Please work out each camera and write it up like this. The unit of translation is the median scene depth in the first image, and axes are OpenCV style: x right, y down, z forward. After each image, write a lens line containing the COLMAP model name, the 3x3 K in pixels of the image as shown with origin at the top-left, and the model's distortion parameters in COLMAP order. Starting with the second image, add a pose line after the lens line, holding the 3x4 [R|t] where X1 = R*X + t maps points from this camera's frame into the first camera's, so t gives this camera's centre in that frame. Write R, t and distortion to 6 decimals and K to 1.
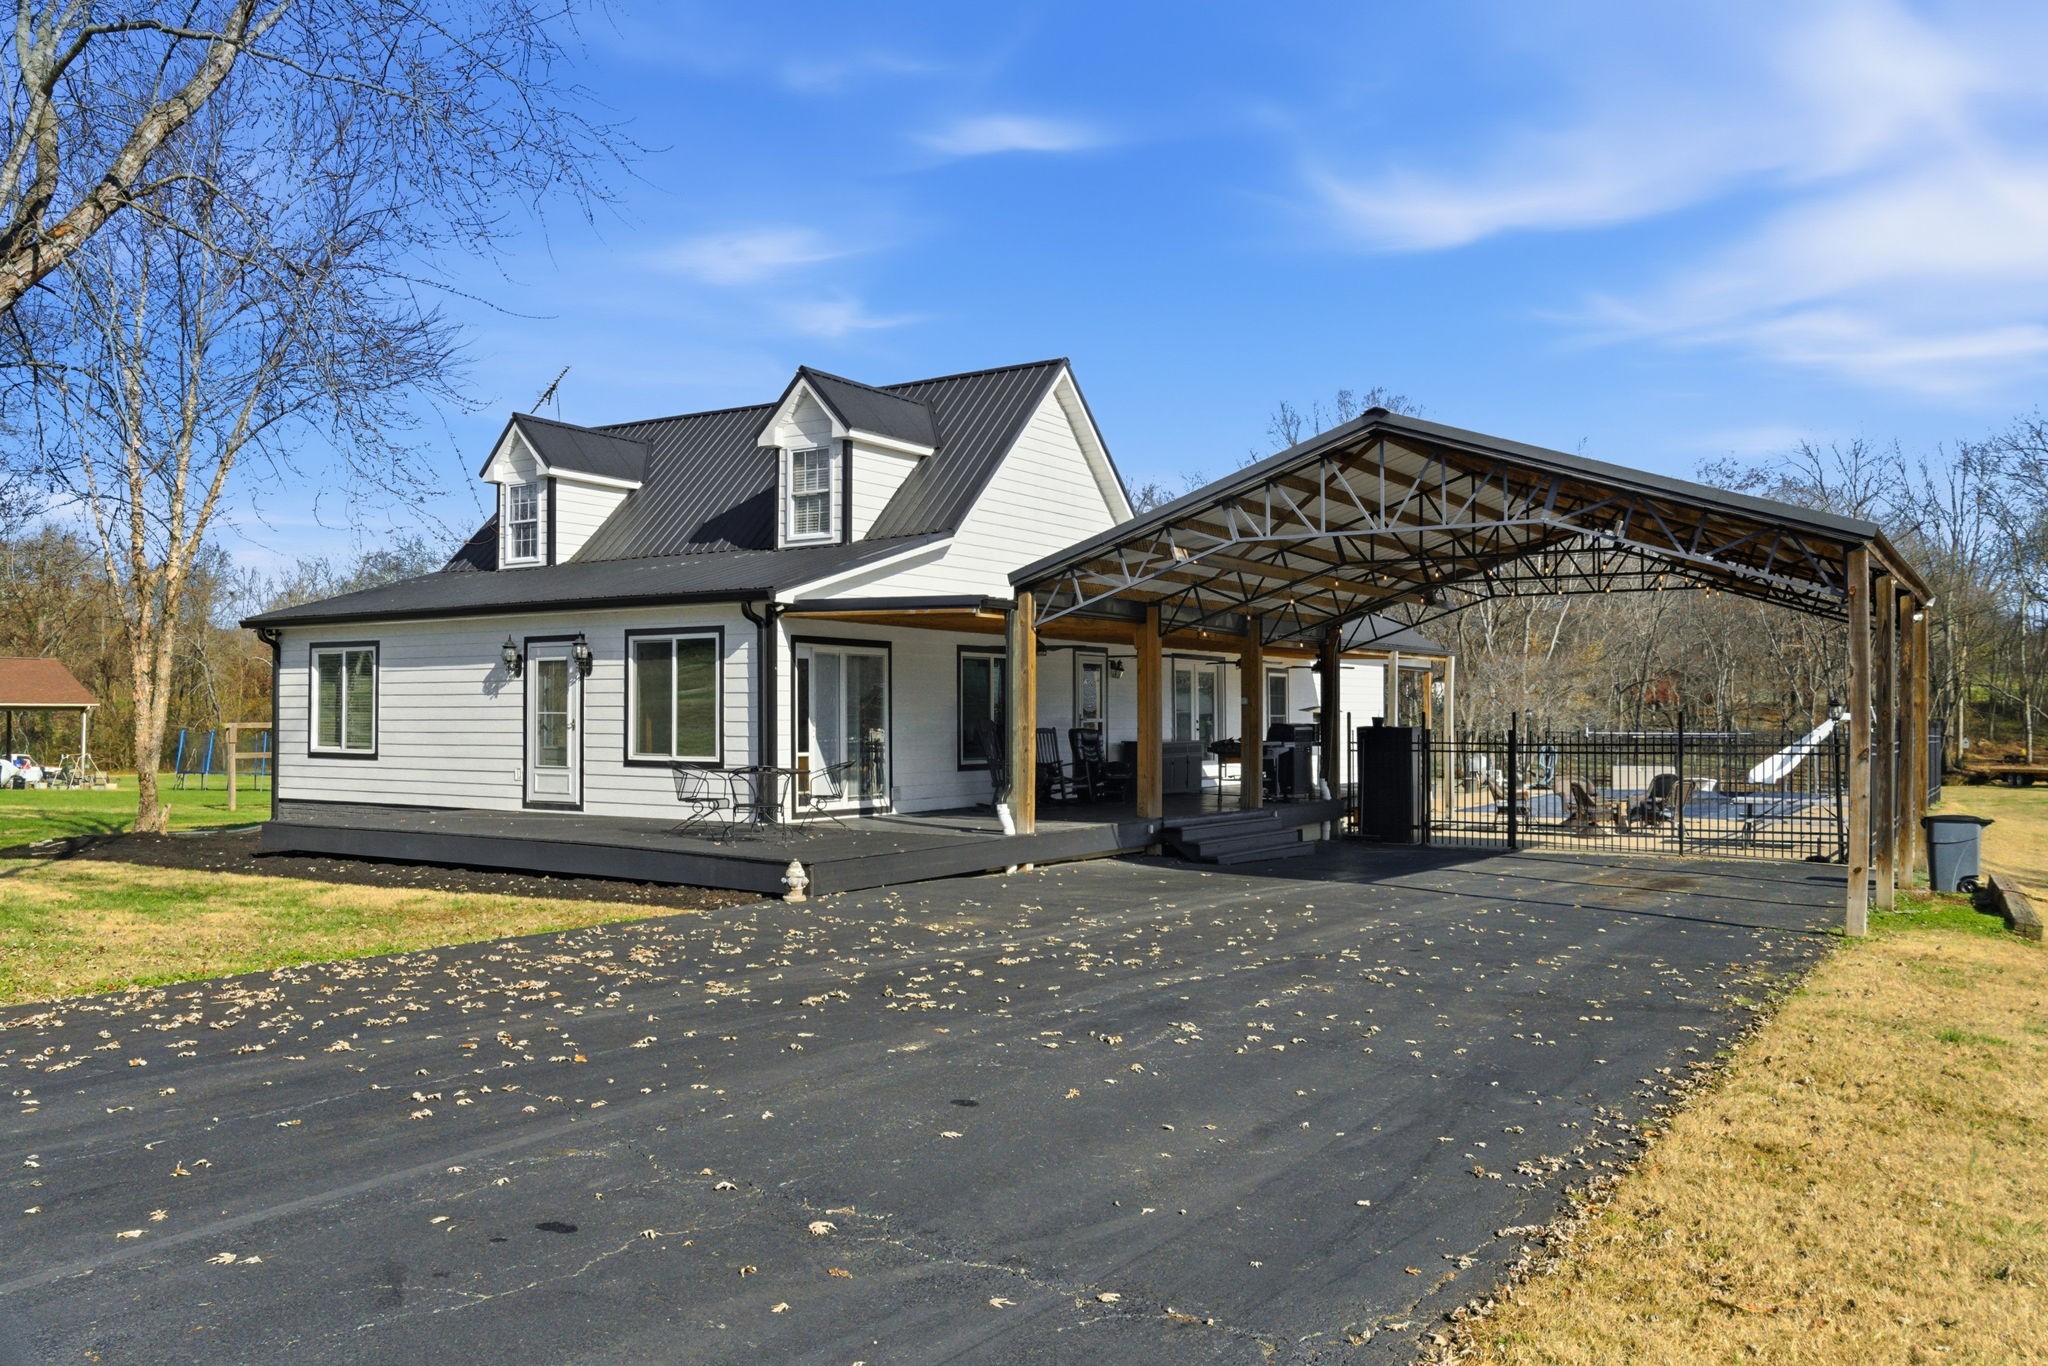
lens RADIAL K [[1589.9, 0, 1025.0], [0, 1589.9, 682.9], [0, 0, 1]] dist [-0.034011, 0.015064]
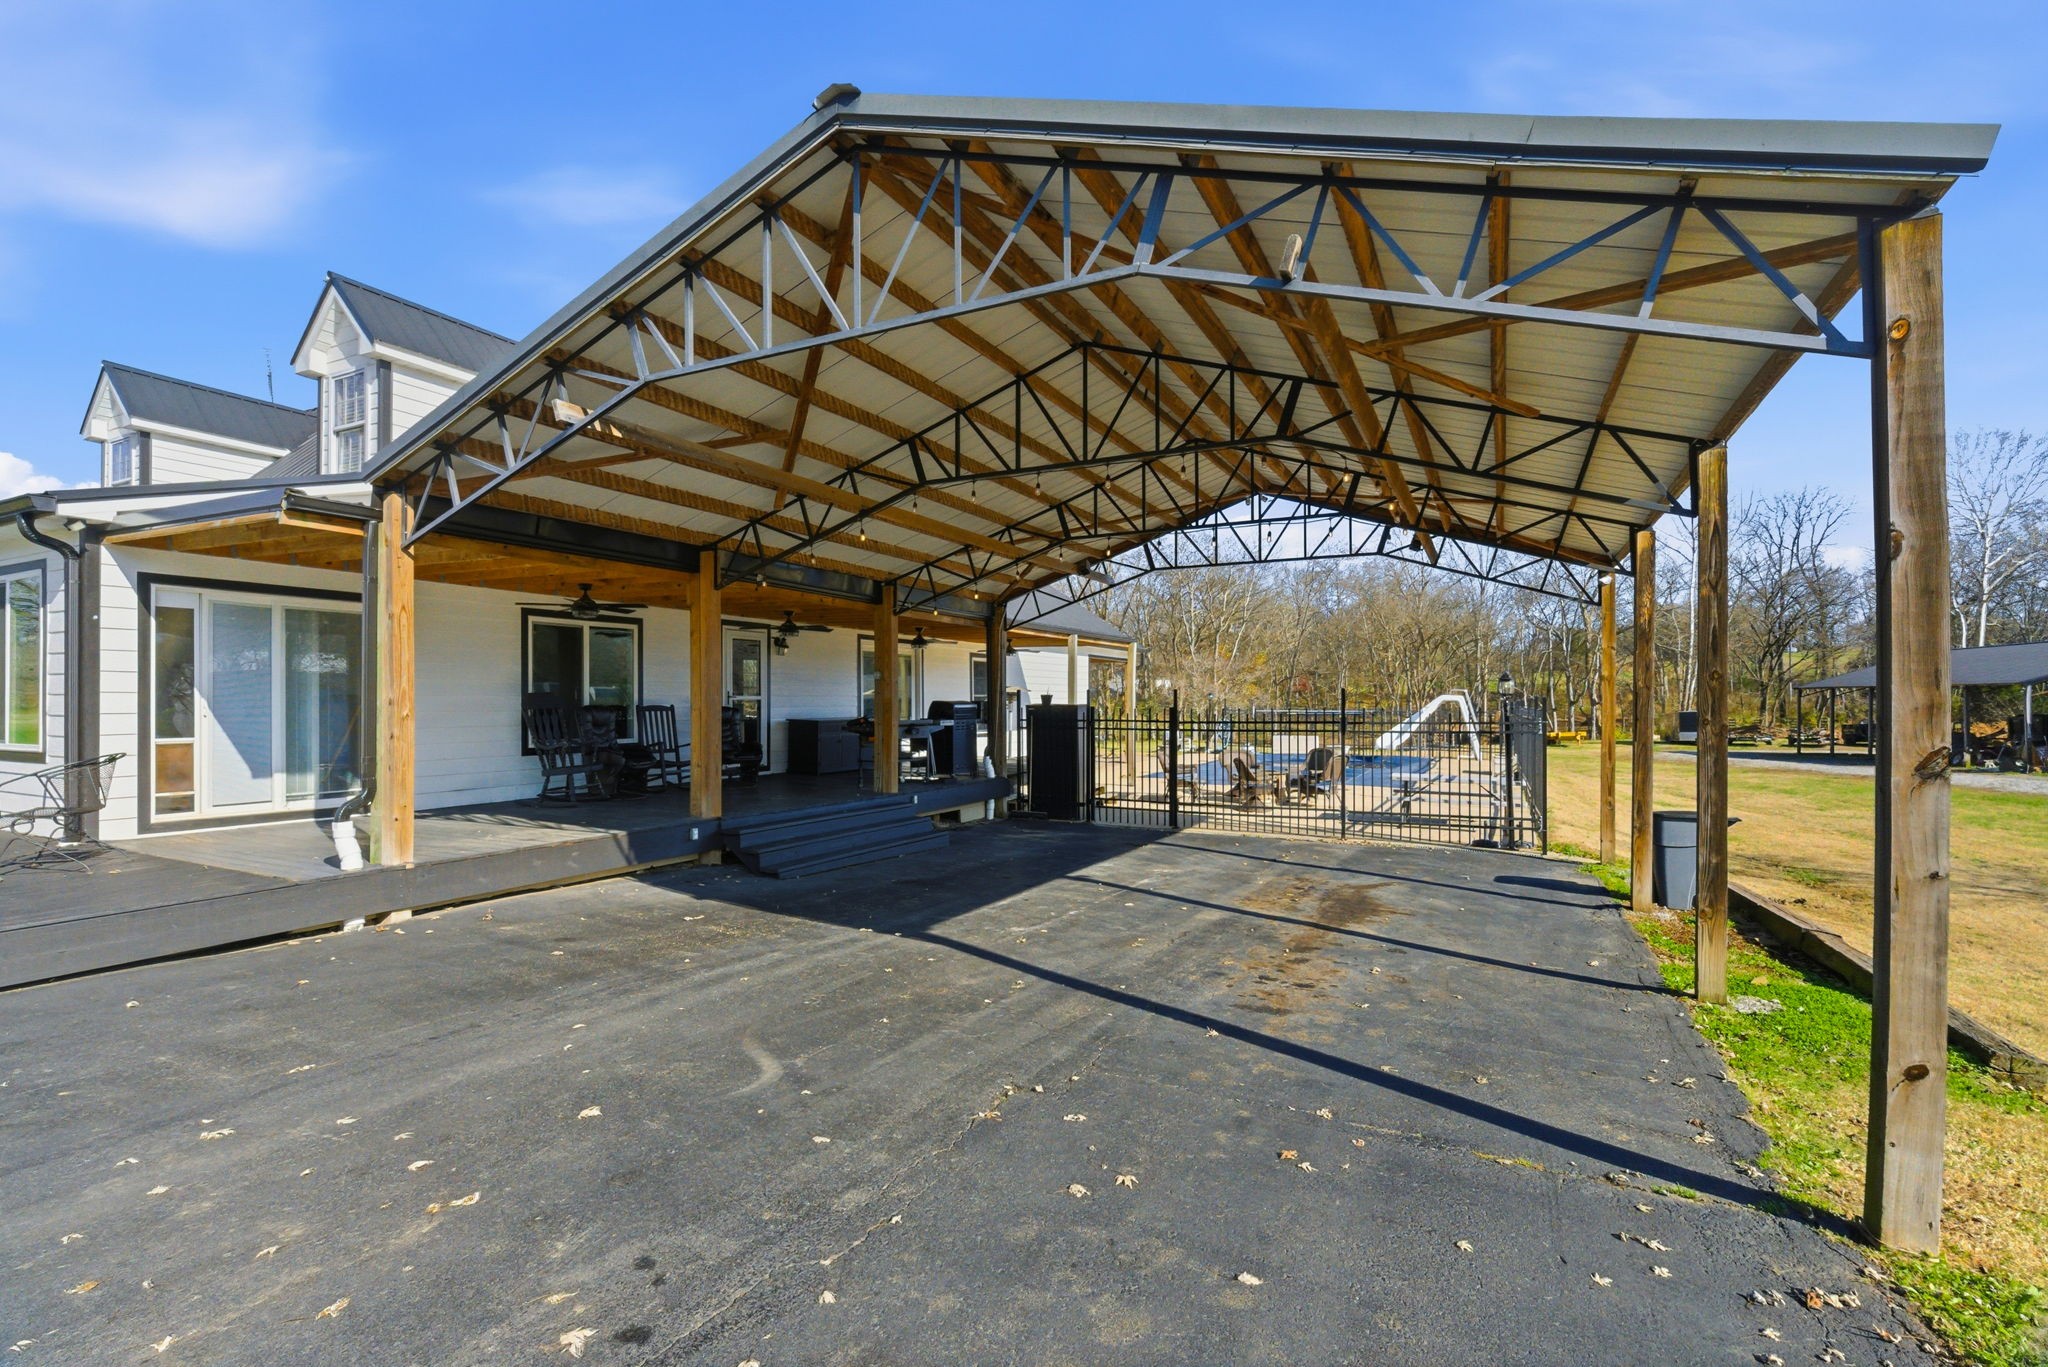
lens RADIAL K [[934.8, 0, 1025.1], [0, 934.8, 689.7], [0, 0, 1]] dist [0.001580, -0.000767]
pose [[0.995267, 0.000407, 0.097182, 0.172096], [-0.001247, 0.999962, 0.008586, 0.015110], [-0.097175, -0.008667, 0.995230, 0.466020]]
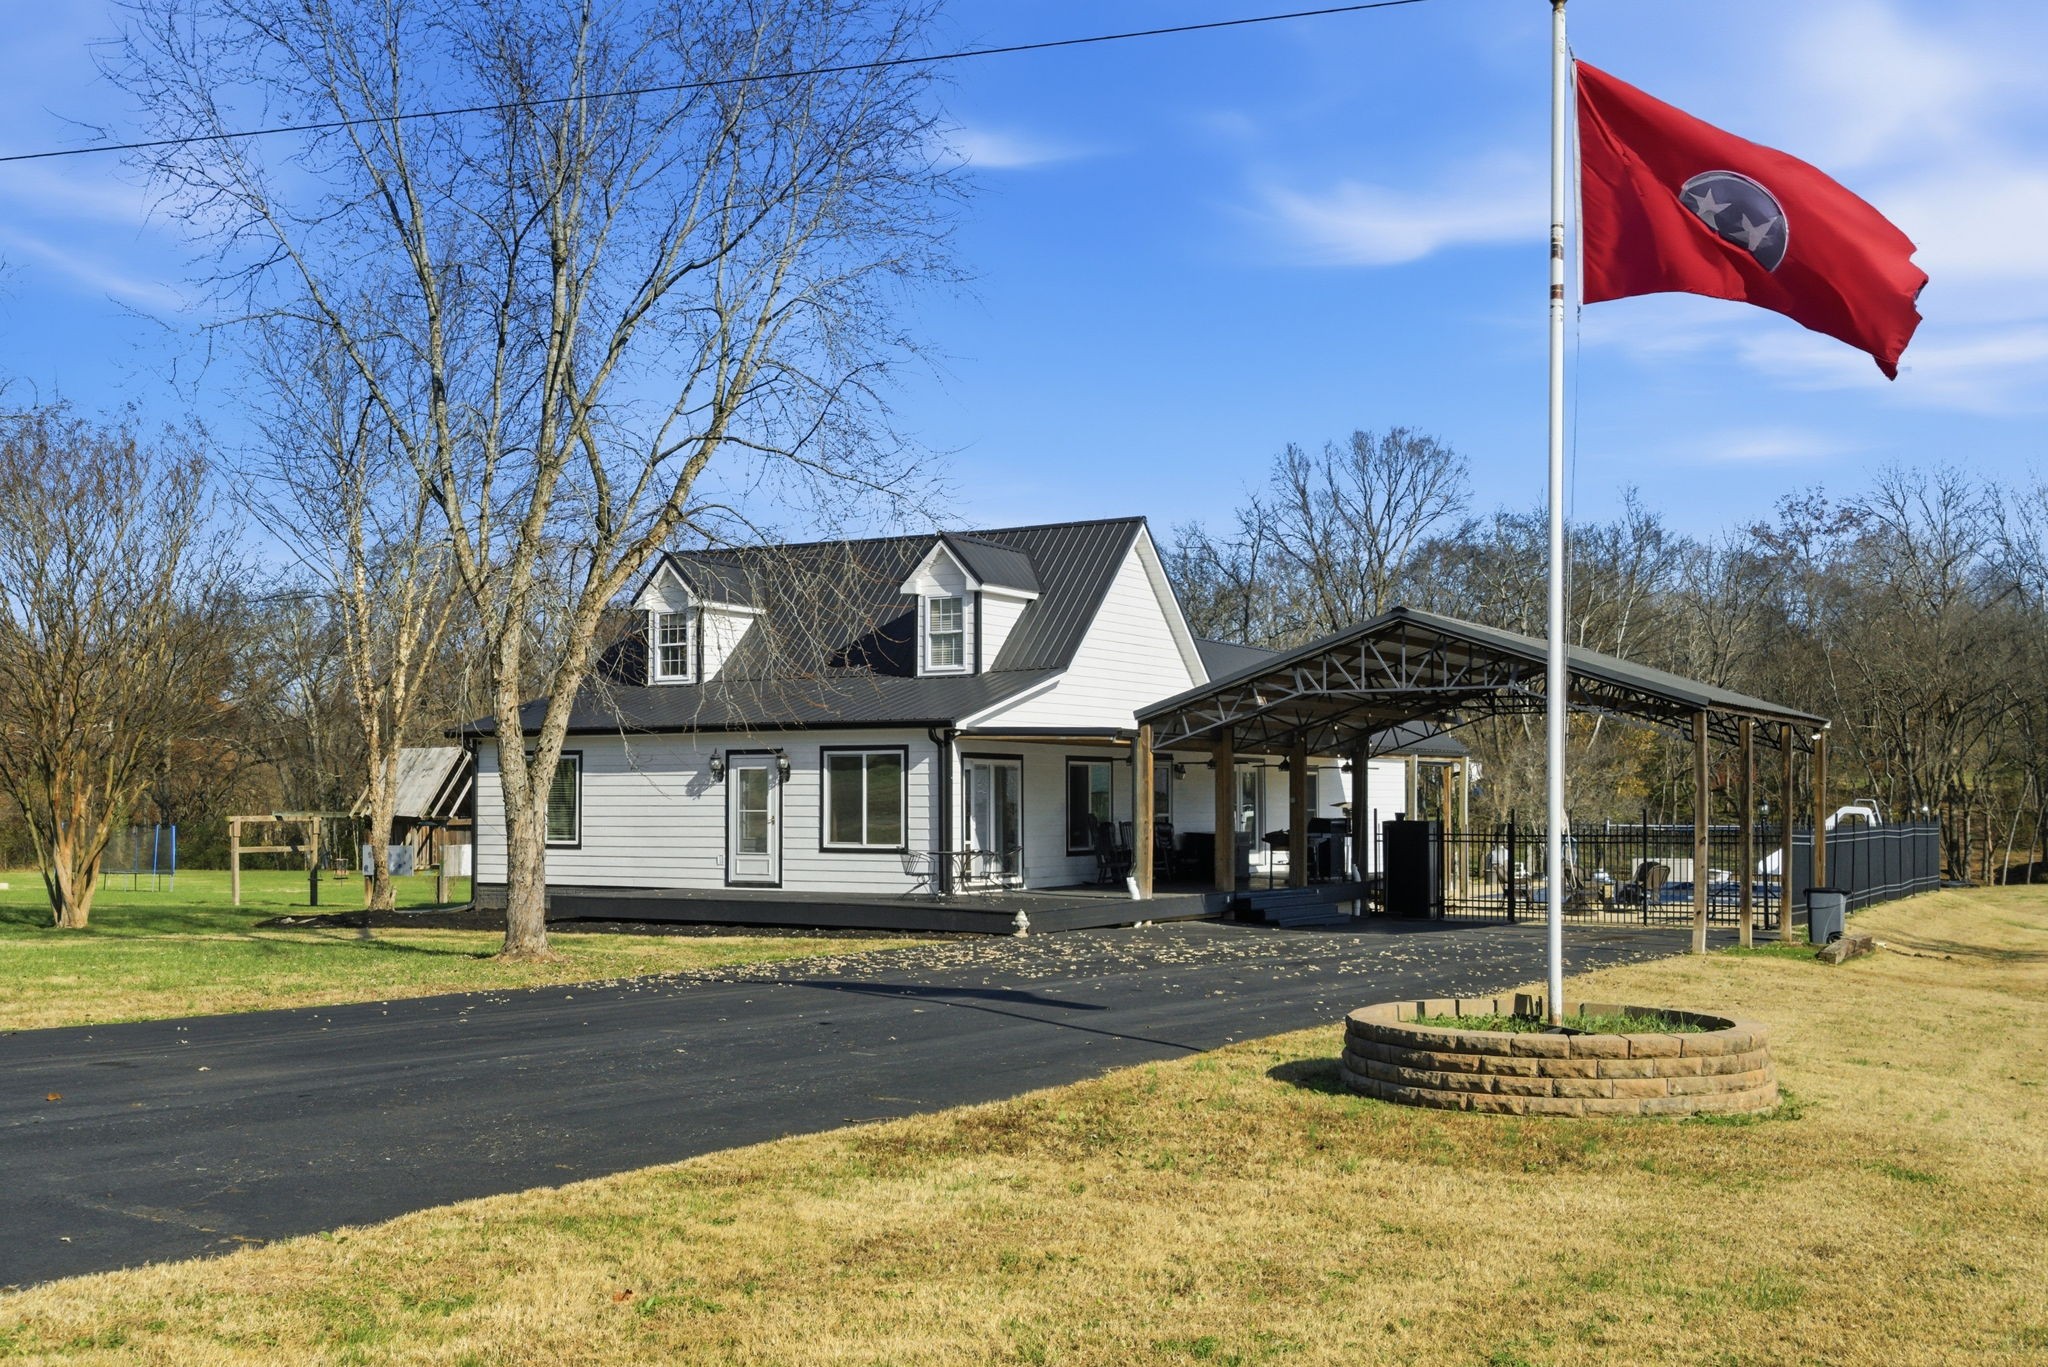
lens RADIAL K [[2172.4, 0, 1018.6], [0, 2172.4, 701.4], [0, 0, 1]] dist [0.004167, 0.000000]
pose [[0.998994, 0.001700, 0.044802, -0.152857], [-0.000568, 0.999681, -0.025264, -0.022845], [-0.044830, 0.025213, 0.998676, -0.690351]]
